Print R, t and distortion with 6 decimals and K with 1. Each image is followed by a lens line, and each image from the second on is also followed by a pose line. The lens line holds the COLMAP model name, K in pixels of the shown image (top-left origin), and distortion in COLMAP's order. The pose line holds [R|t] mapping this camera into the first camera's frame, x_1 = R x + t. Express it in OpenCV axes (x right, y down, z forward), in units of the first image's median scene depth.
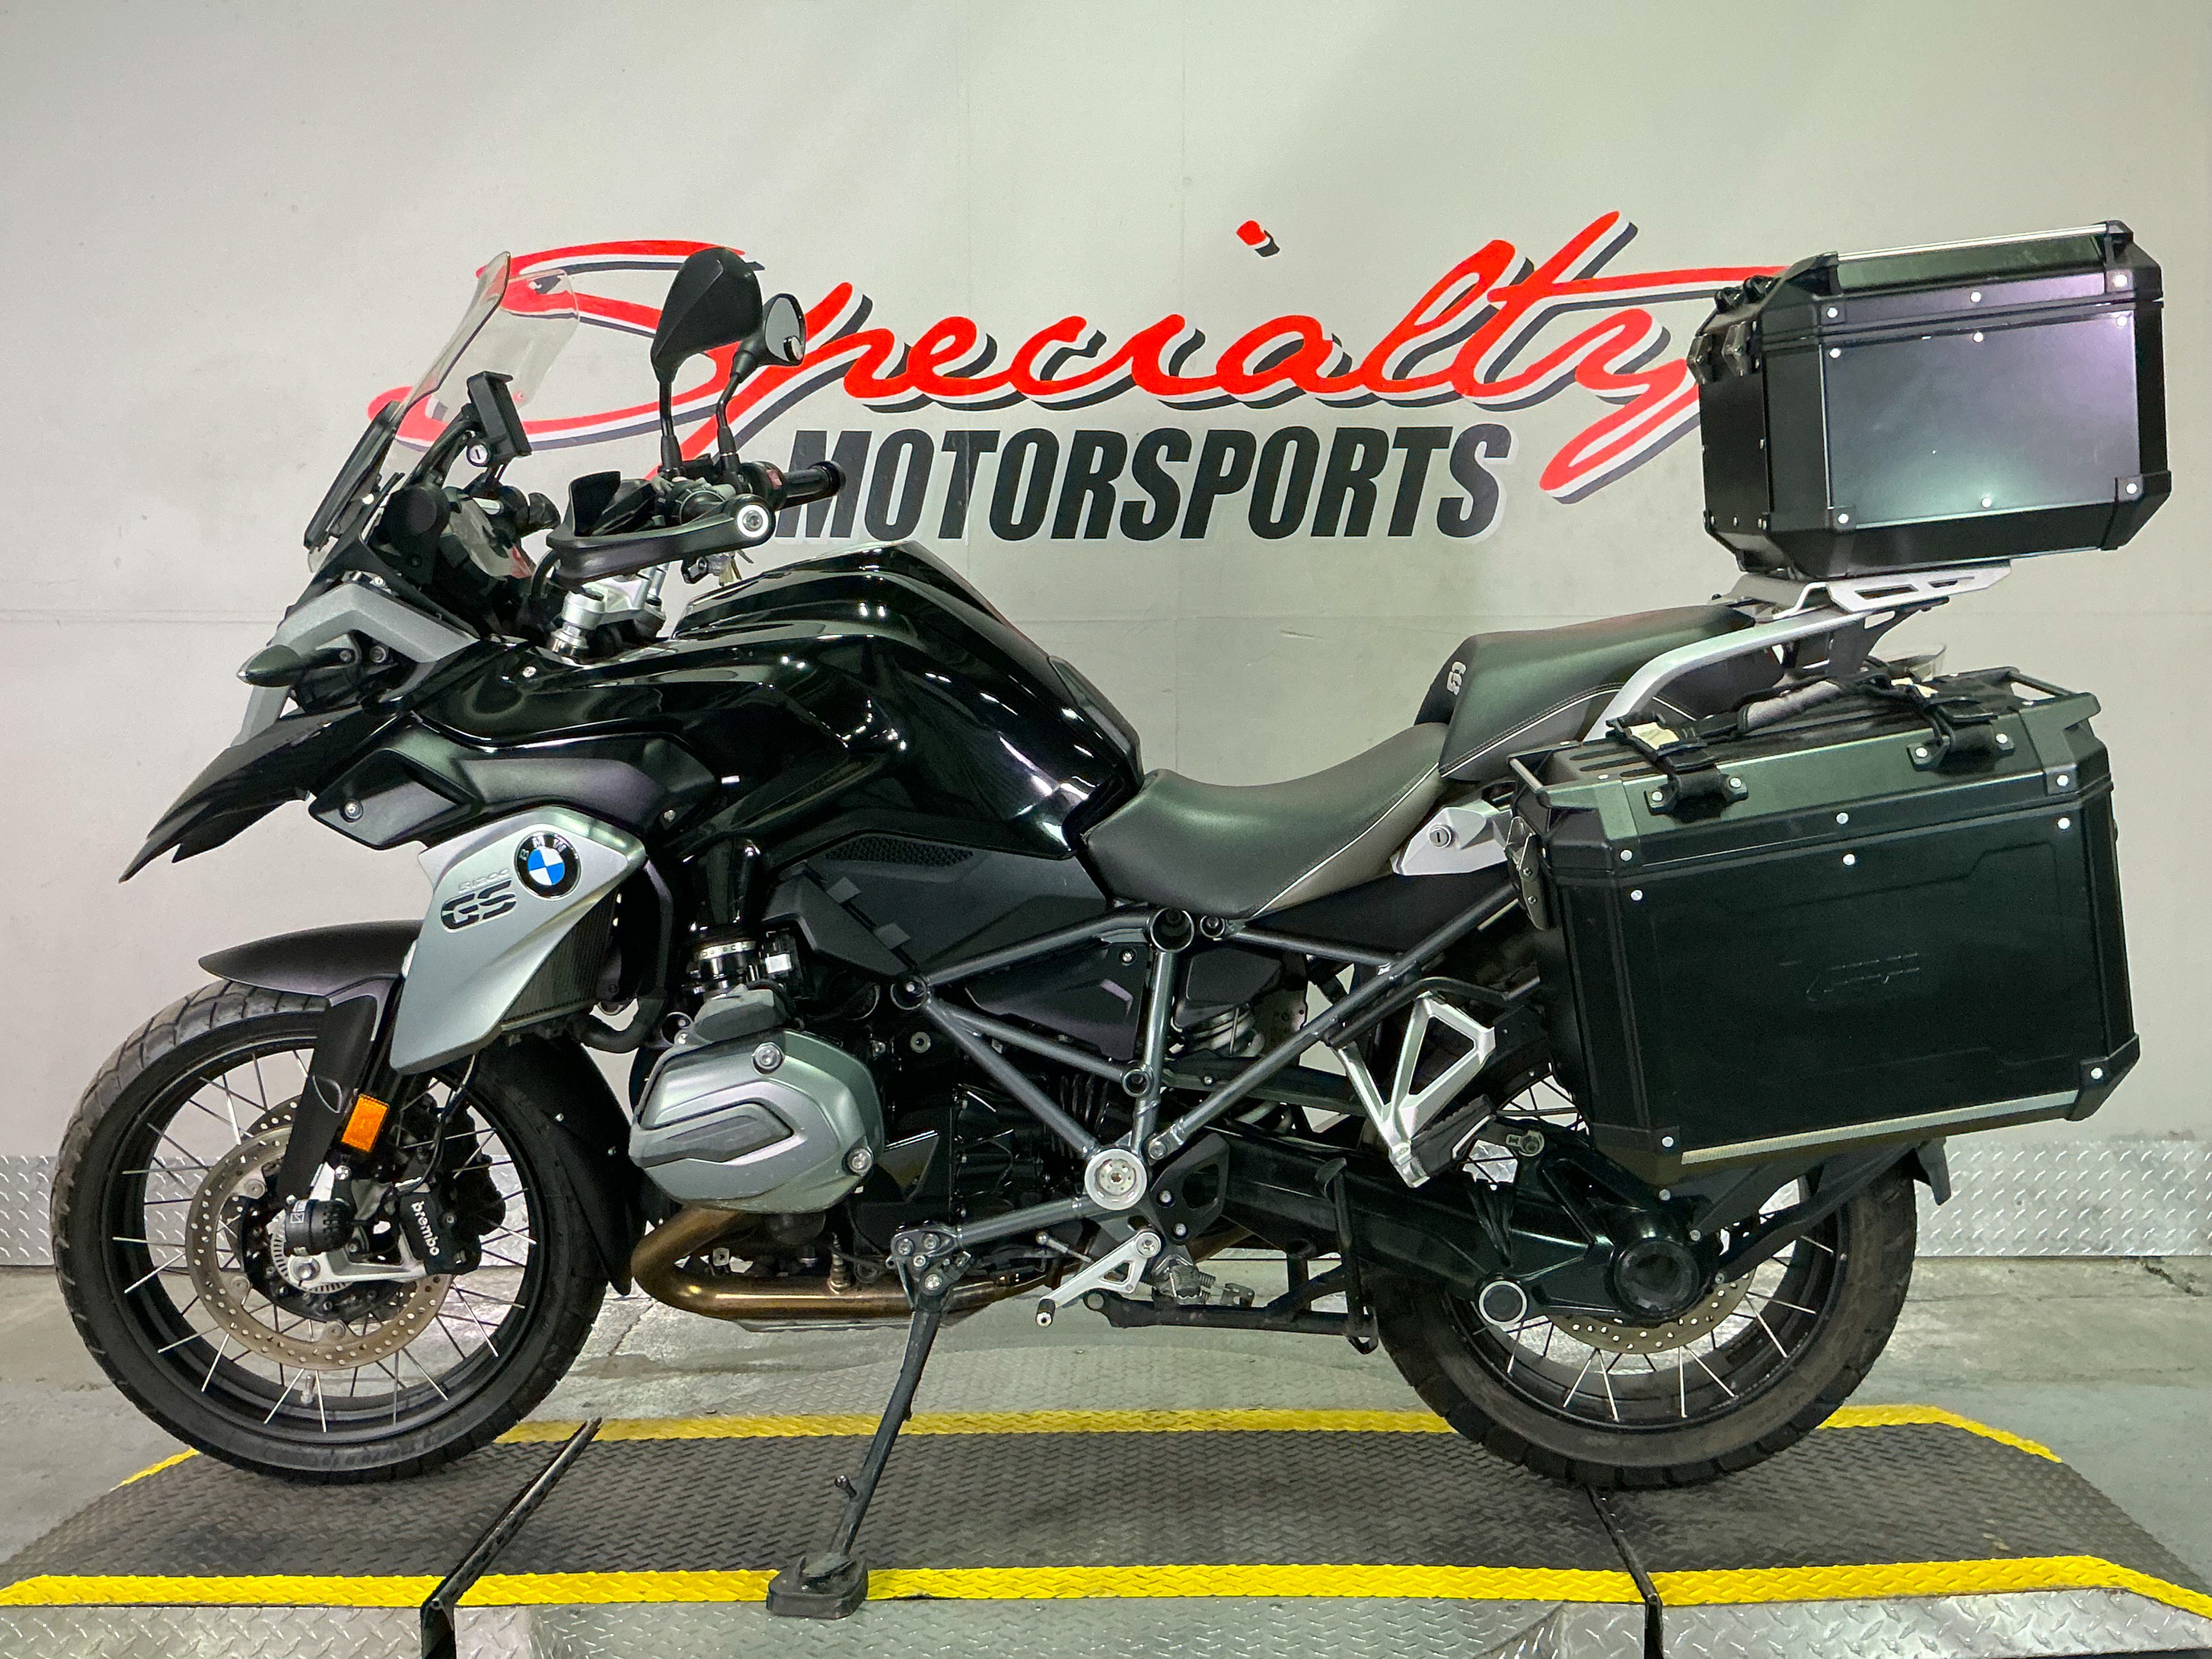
lens RADIAL K [[2231.5, 0, 1100.4], [0, 2231.5, 795.3], [0, 0, 1]] dist [-0.002675, 0.000000]
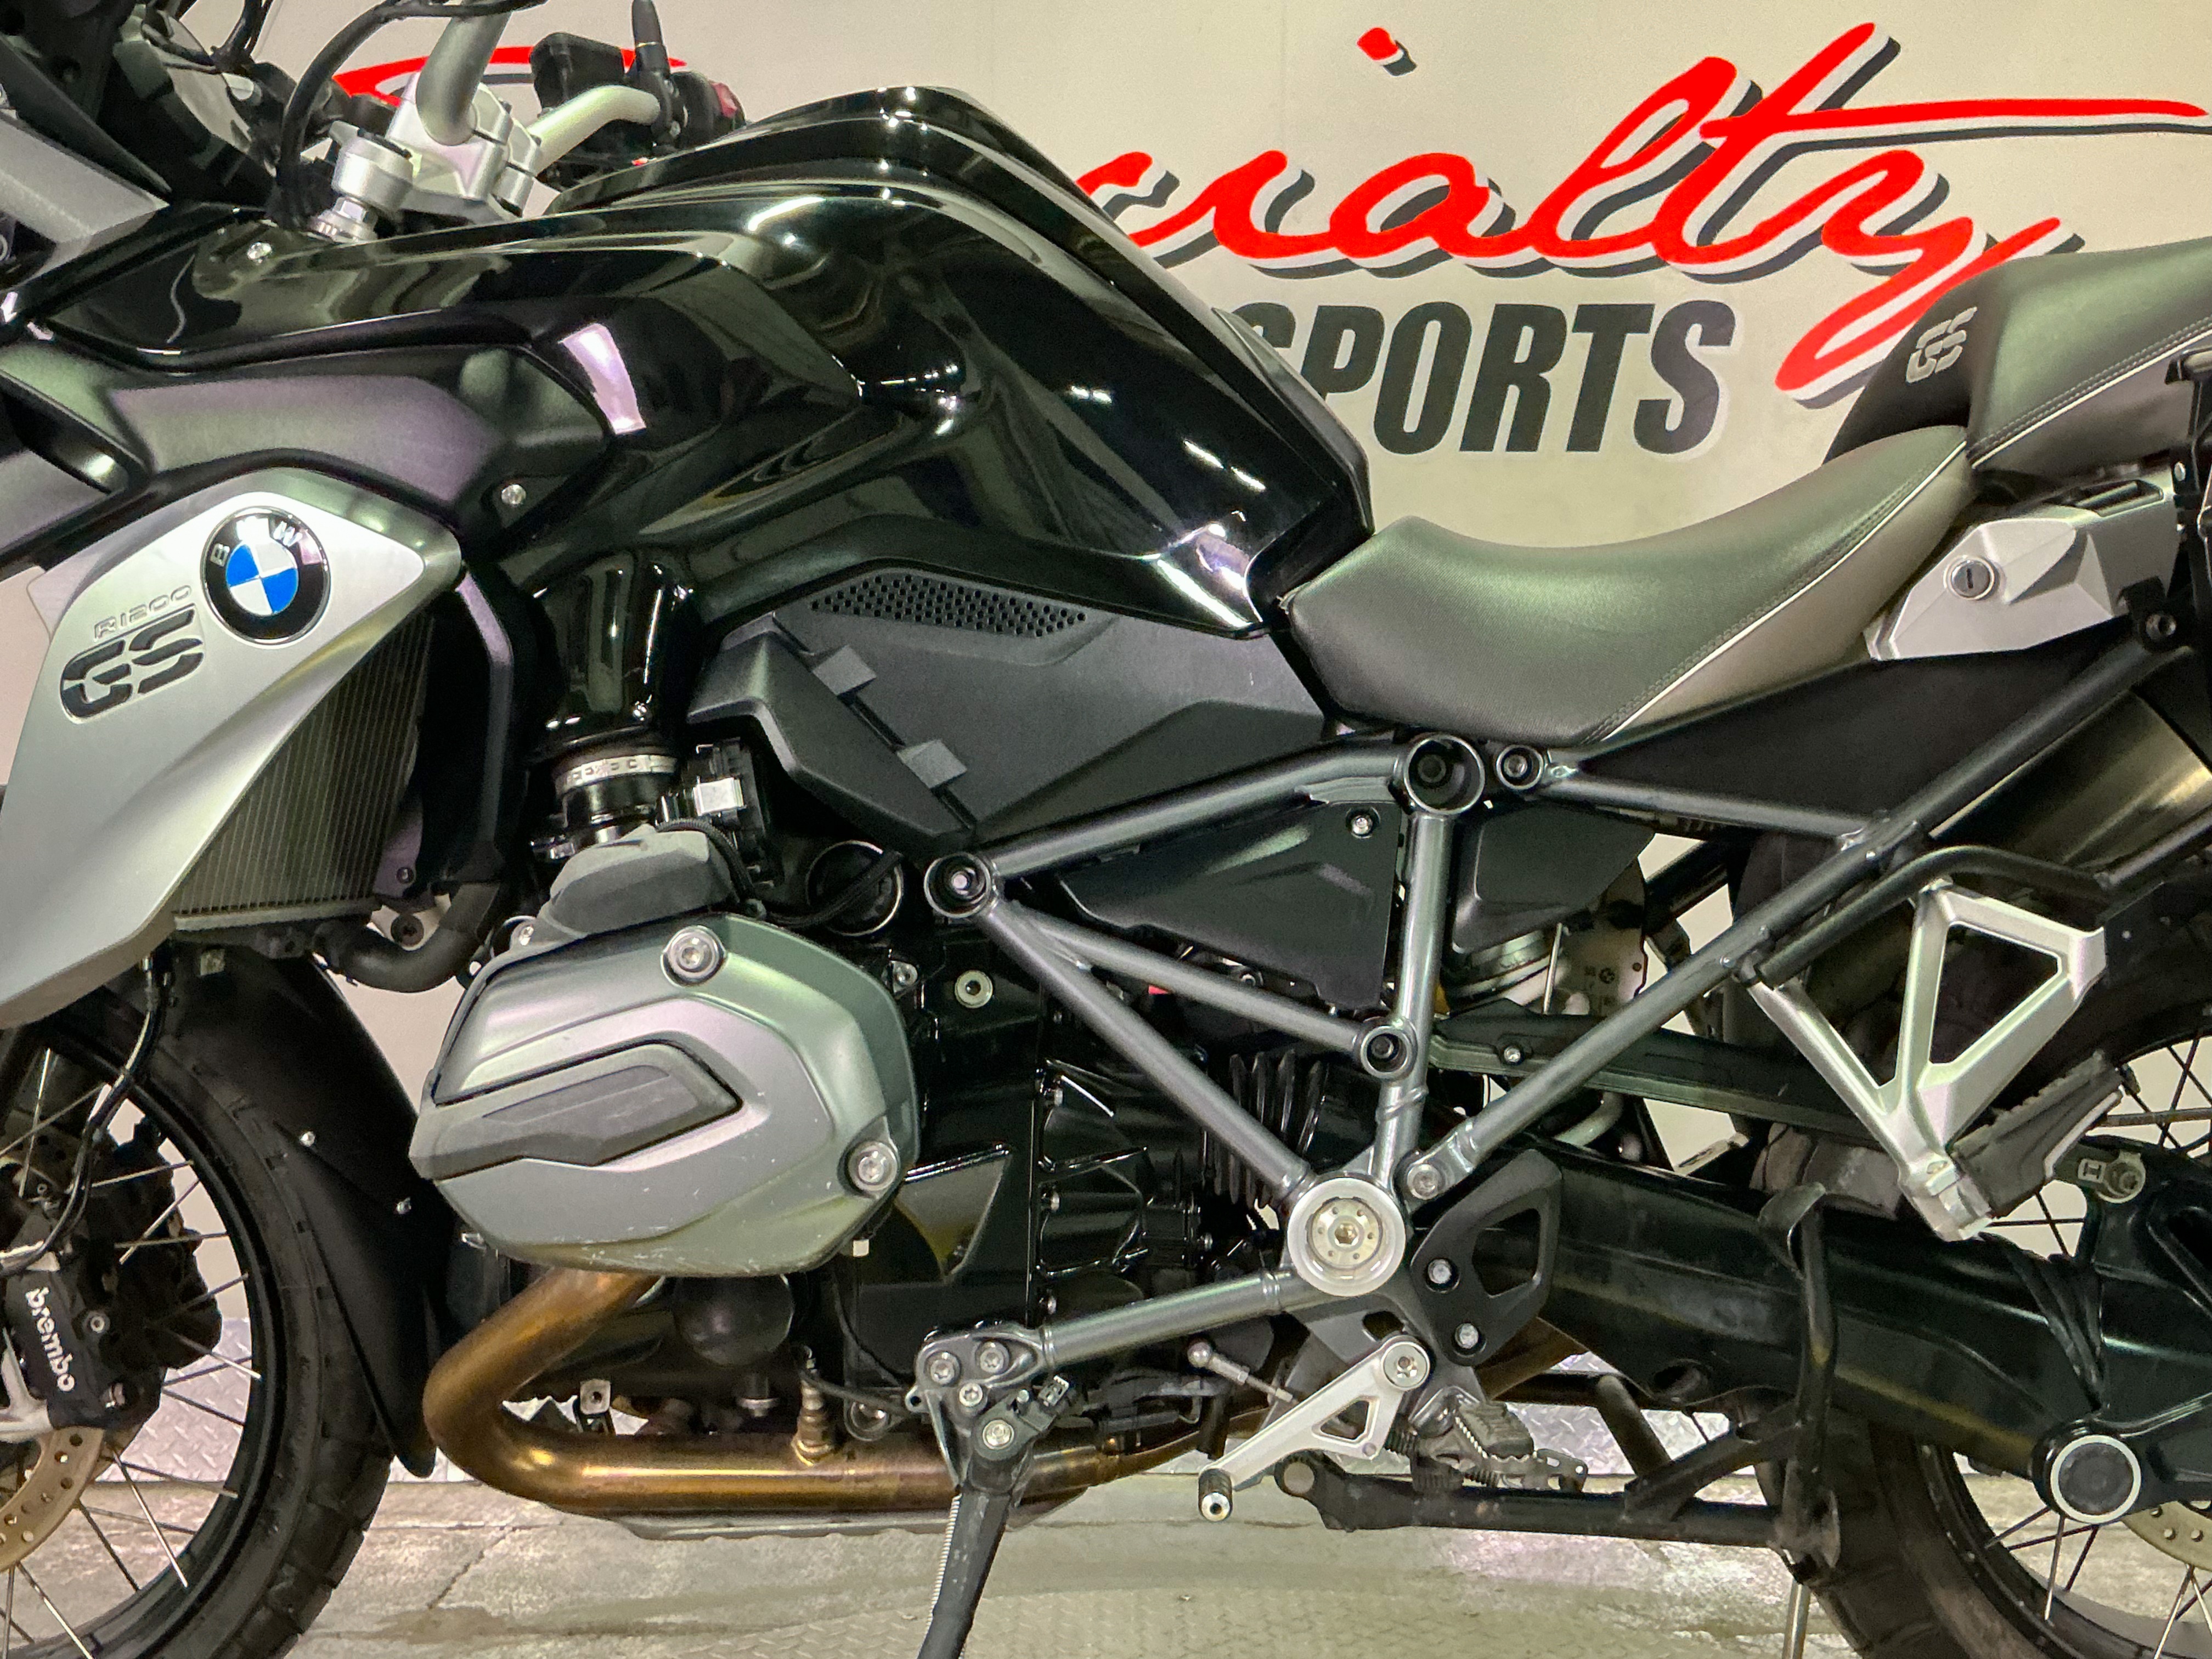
lens RADIAL K [[2302.7, 0, 1094.2], [0, 2302.7, 823.0], [0, 0, 1]] dist [0.012203, 0.000000]
pose [[0.999665, 0.012058, 0.022902, -0.060477], [-0.009848, 0.995497, -0.094282, 0.114726], [-0.023935, 0.094025, 0.995282, 0.407556]]
